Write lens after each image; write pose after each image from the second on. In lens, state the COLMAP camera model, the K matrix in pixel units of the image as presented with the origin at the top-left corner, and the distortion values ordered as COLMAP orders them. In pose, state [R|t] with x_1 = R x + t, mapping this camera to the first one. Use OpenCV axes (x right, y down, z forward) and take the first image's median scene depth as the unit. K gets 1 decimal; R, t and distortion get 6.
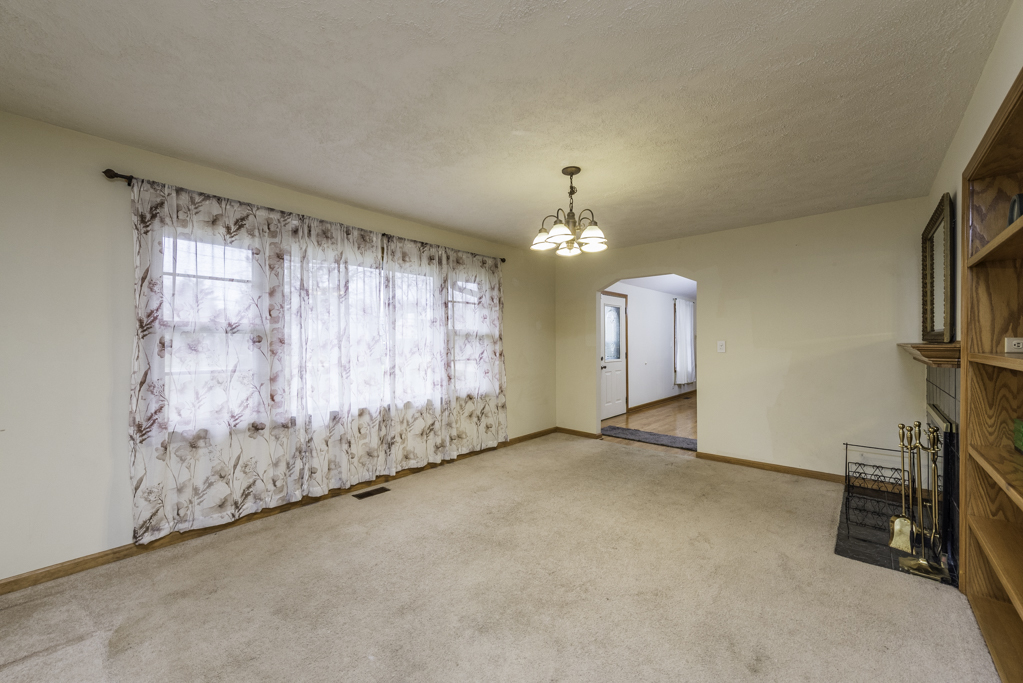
lens RADIAL K [[403.2, 0, 515.3], [0, 403.2, 340.3], [0, 0, 1]] dist [0.008817, -0.000775]
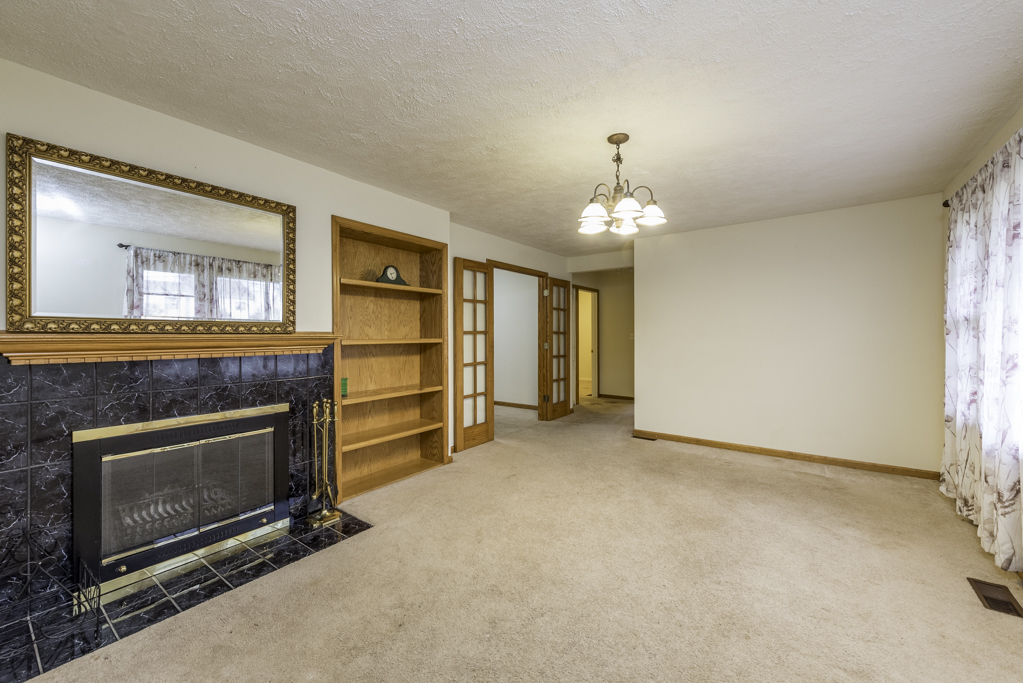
lens RADIAL K [[403.2, 0, 515.9], [0, 403.2, 335.3], [0, 0, 1]] dist [0.008817, -0.000775]
pose [[-0.996816, 0.000153, -0.079734, 0.340874], [-0.000141, 0.999993, 0.003680, 0.005543], [0.079734, 0.003680, -0.996809, 1.462971]]
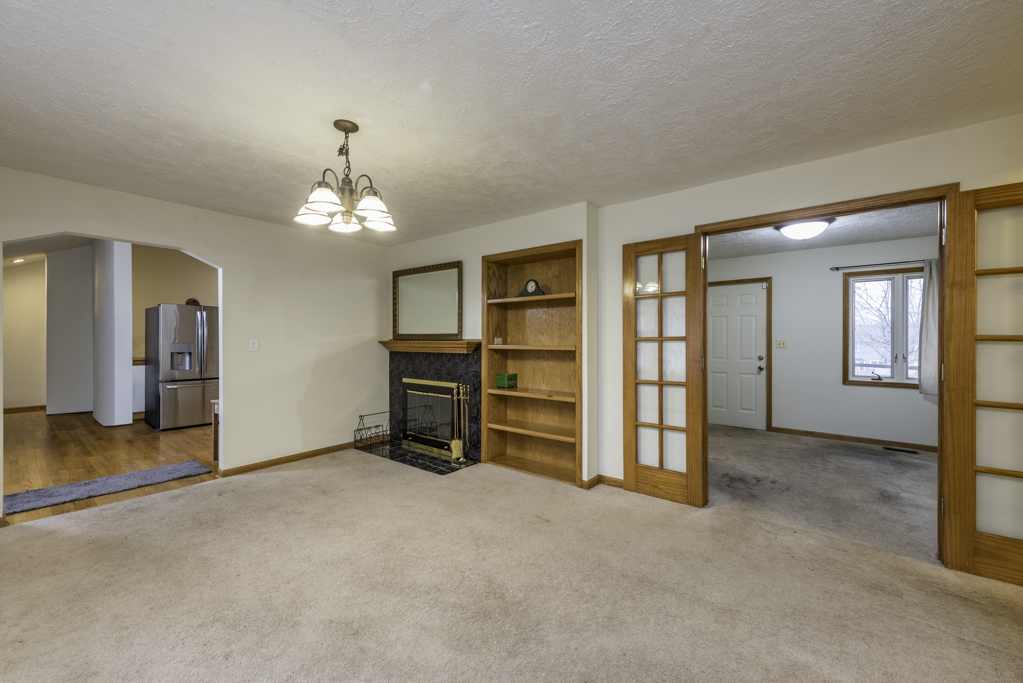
lens RADIAL K [[403.2, 0, 513.7], [0, 403.2, 341.3], [0, 0, 1]] dist [0.008817, -0.000775]
pose [[-0.041574, -0.003076, 0.999131, -0.532452], [-0.001384, 0.999994, 0.003021, 0.004399], [-0.999134, -0.001258, -0.041578, 0.548971]]
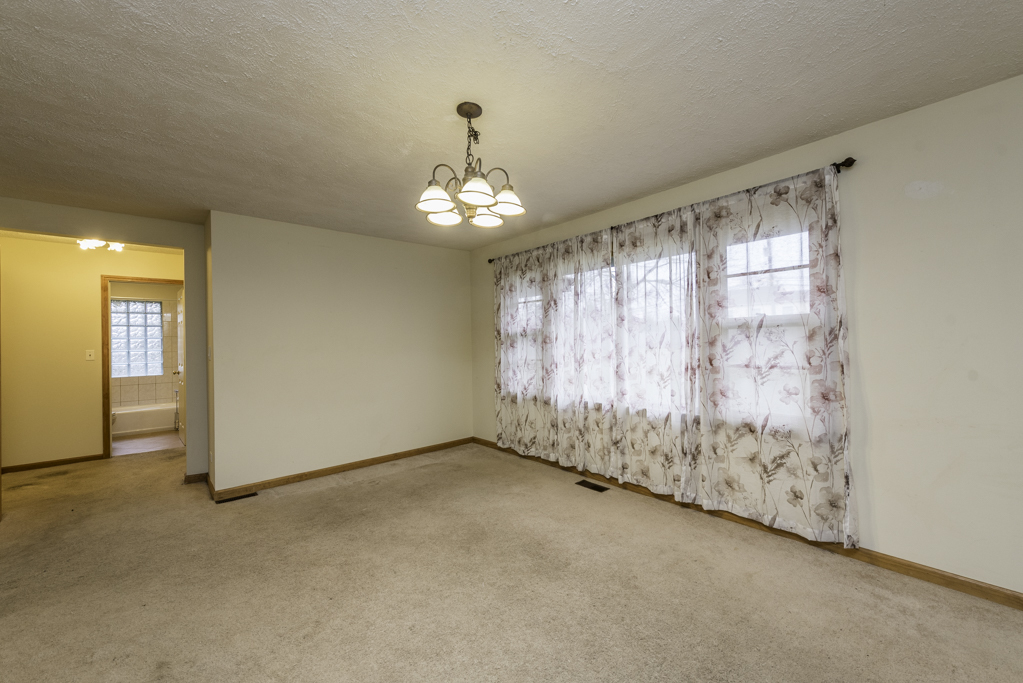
lens RADIAL K [[403.2, 0, 516.7], [0, 403.2, 343.5], [0, 0, 1]] dist [0.008817, -0.000775]
pose [[-0.129024, 0.000317, -0.991641, 0.663318], [0.016720, 0.999858, -0.001856, 0.010465], [0.991501, -0.016820, -0.129011, 0.904394]]
